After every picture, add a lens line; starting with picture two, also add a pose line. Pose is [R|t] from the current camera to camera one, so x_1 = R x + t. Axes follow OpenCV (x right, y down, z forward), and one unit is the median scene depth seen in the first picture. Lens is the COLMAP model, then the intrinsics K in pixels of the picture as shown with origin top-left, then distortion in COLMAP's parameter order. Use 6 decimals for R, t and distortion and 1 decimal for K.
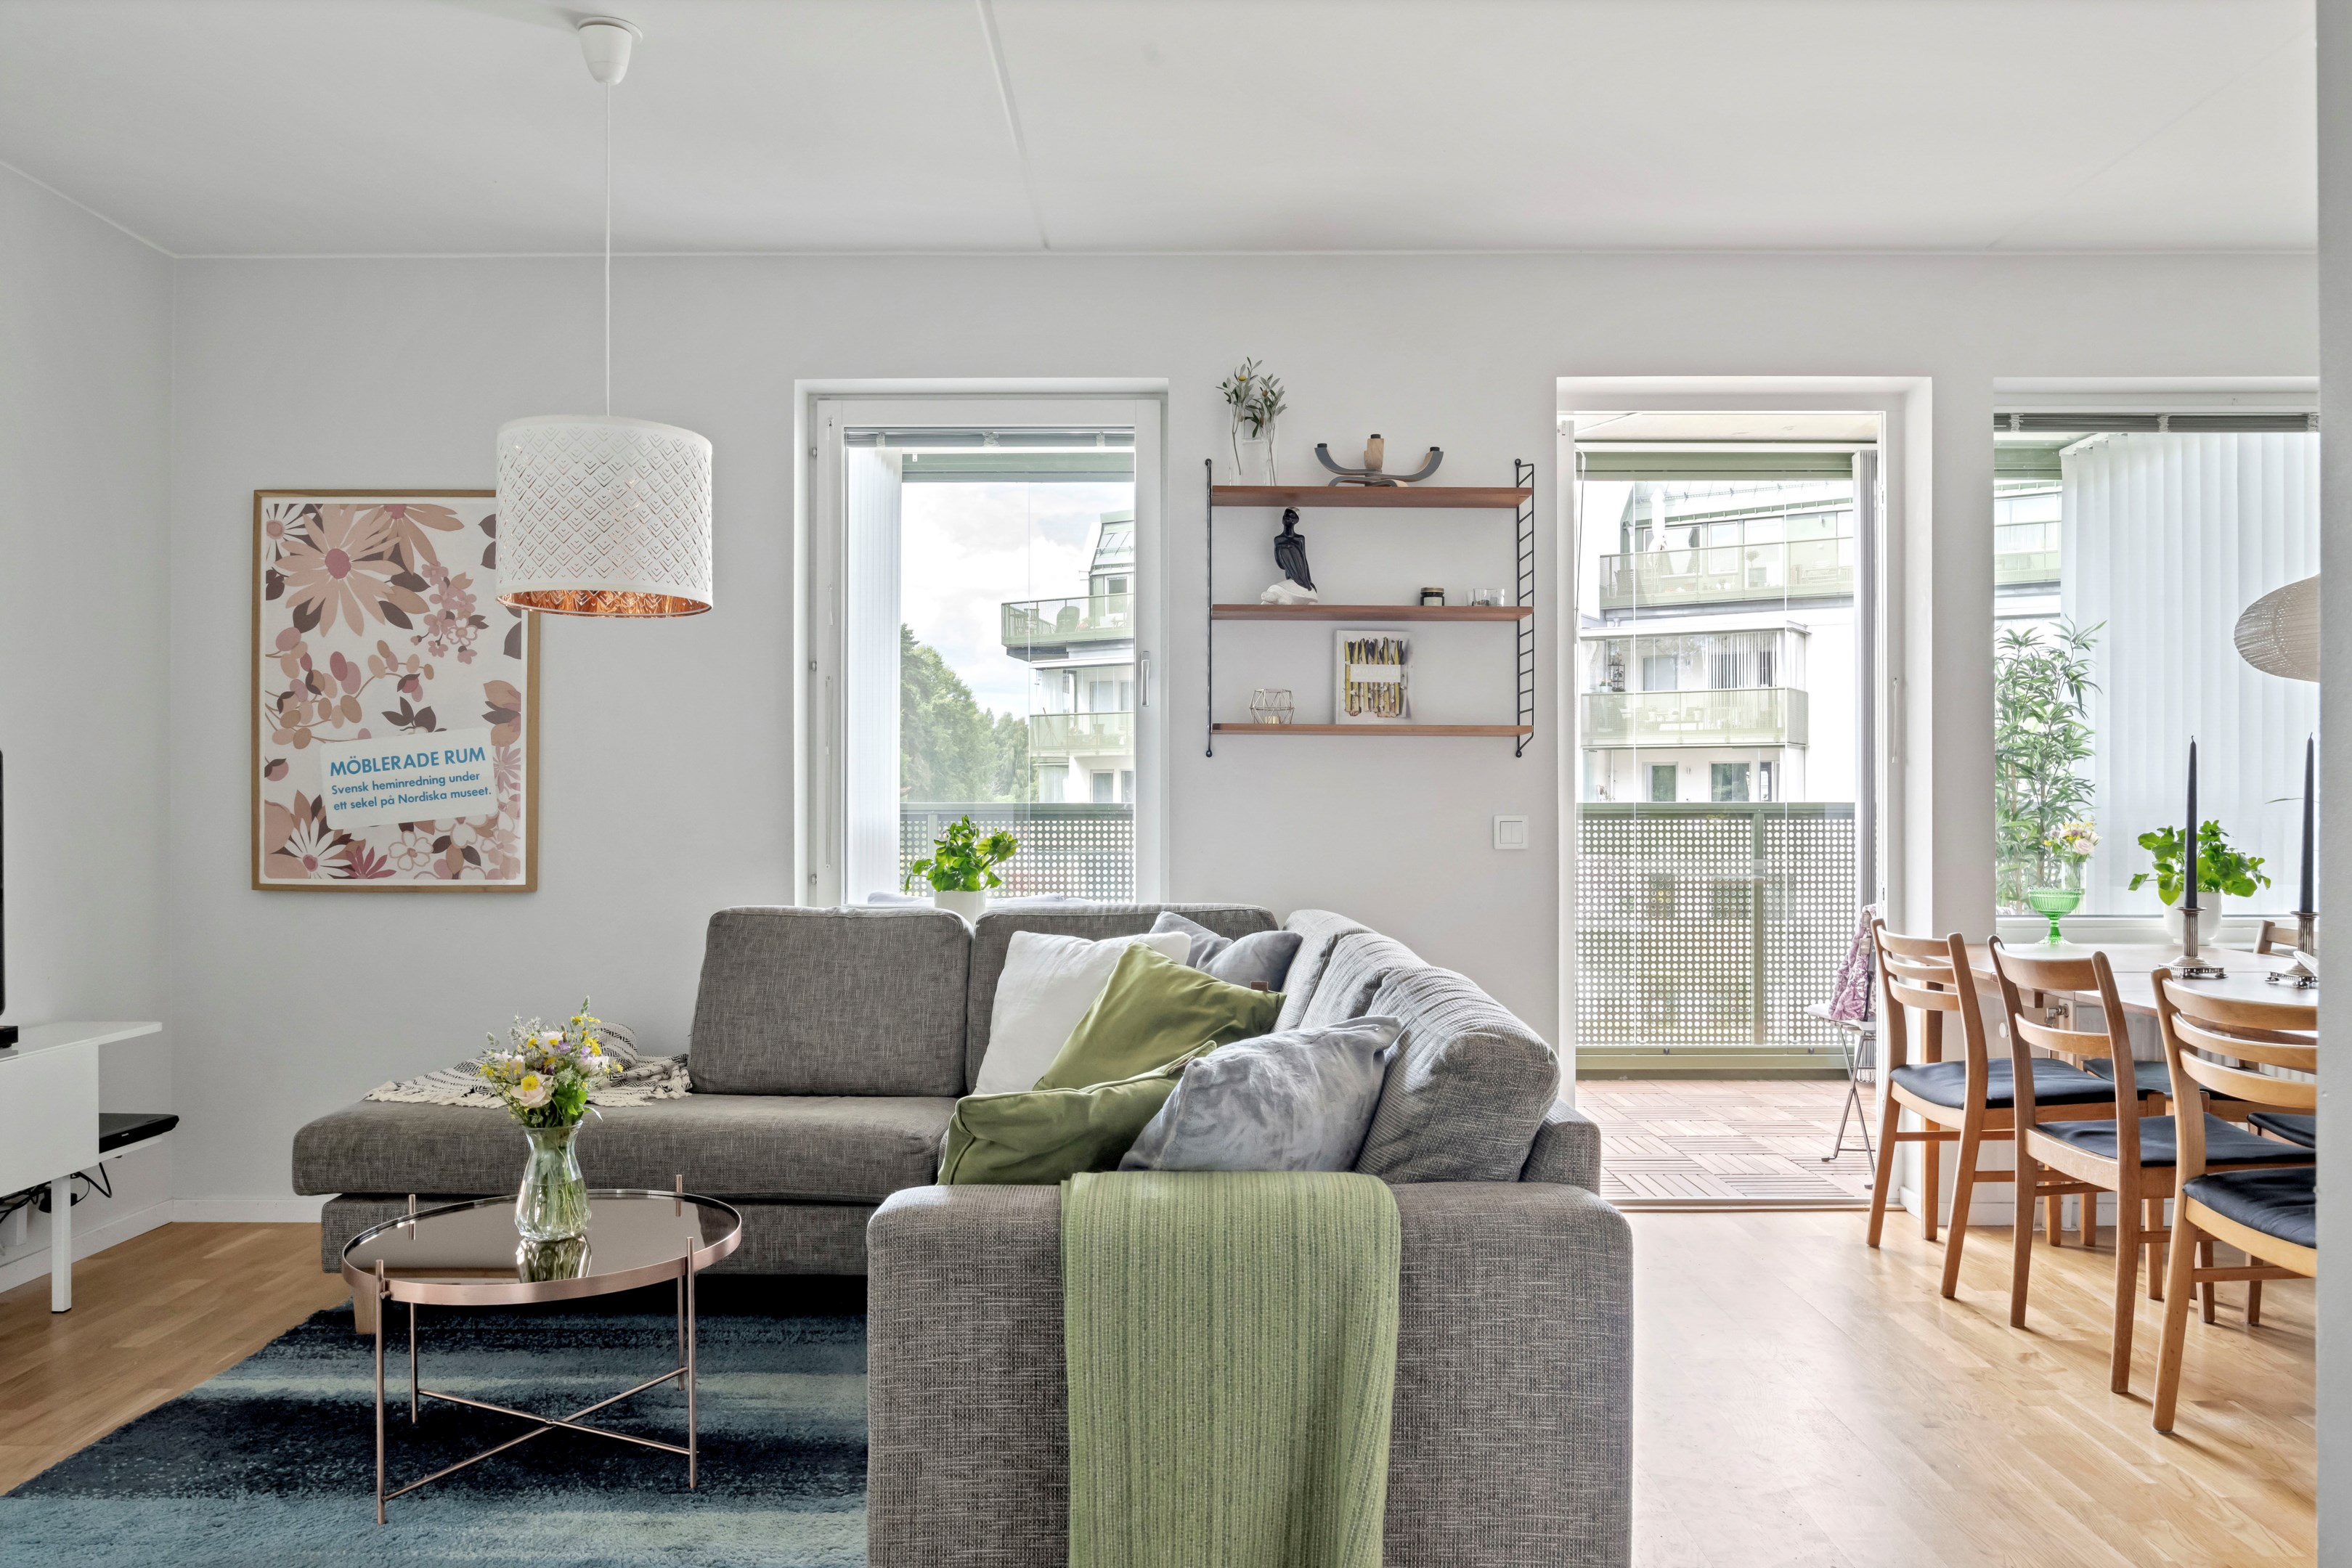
lens RADIAL K [[1676.1, 0, 1170.9], [0, 1676.1, 805.1], [0, 0, 1]] dist [-0.007030, 0.000430]
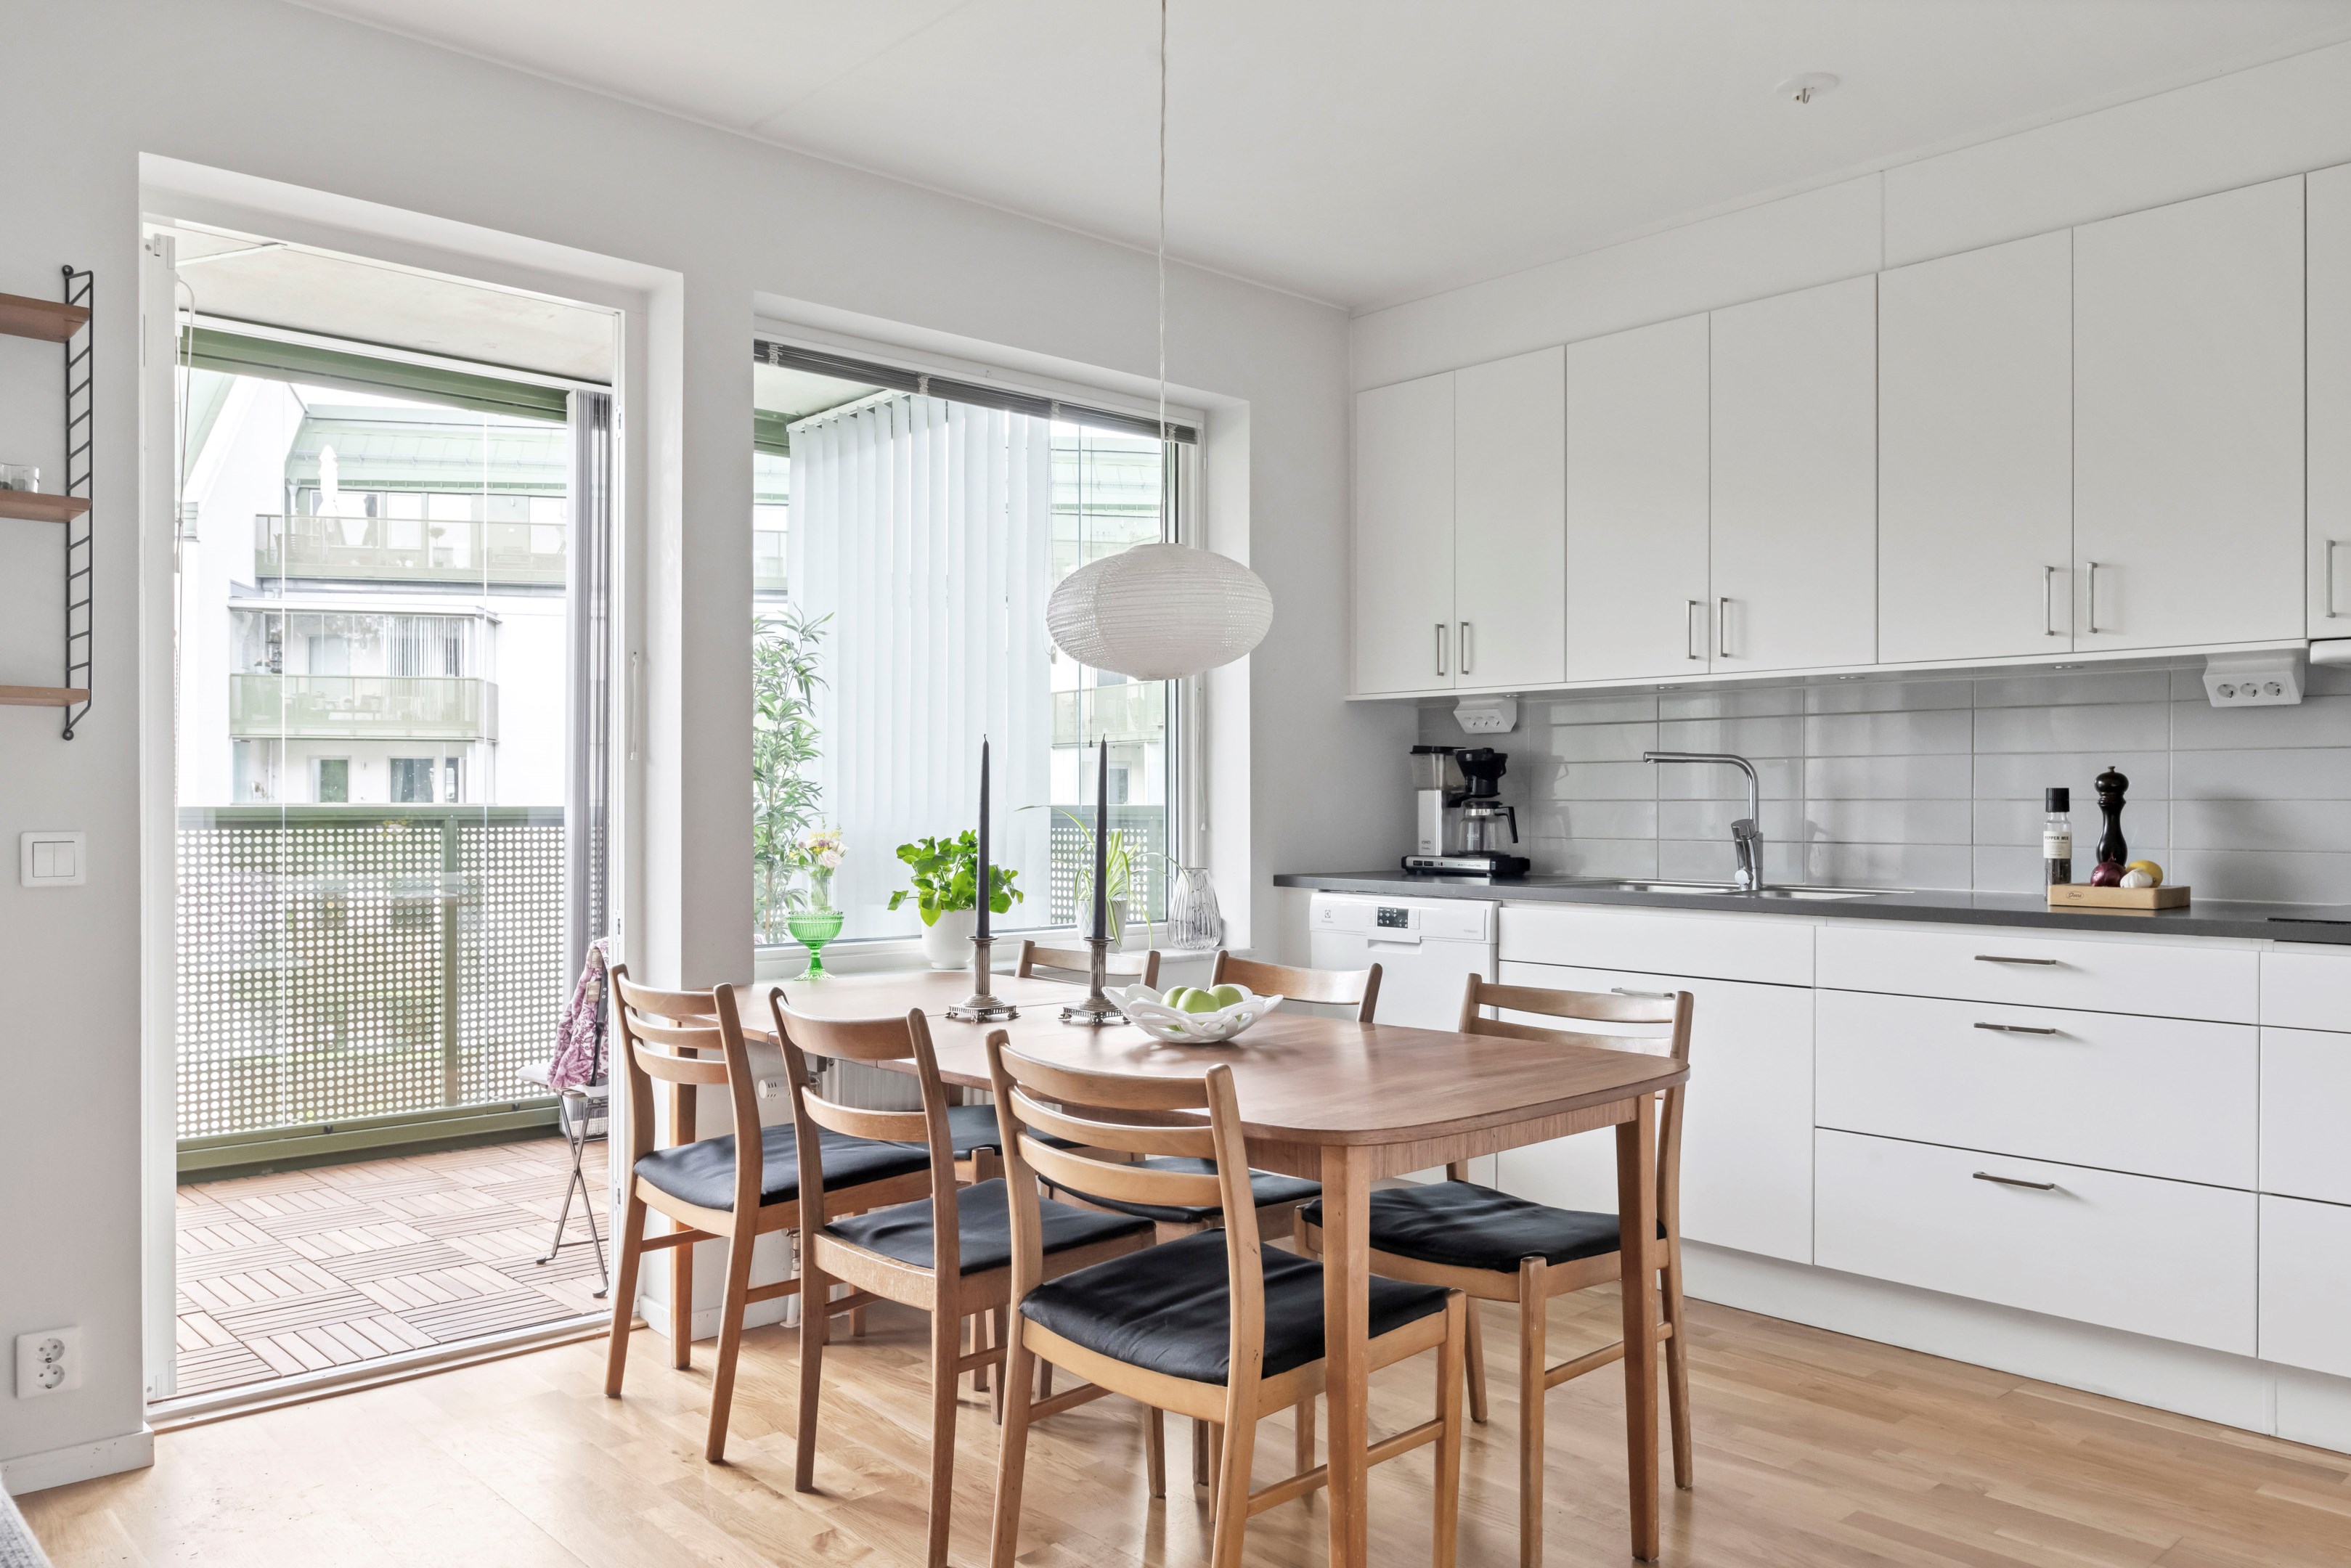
lens RADIAL K [[1675.4, 0, 1167.8], [0, 1675.4, 804.4], [0, 0, 1]] dist [-0.007030, 0.000430]
pose [[0.733771, 0.000664, 0.679396, 0.084448], [-0.001191, 0.999999, 0.000309, -0.005066], [-0.679395, -0.001036, 0.733772, 0.260204]]
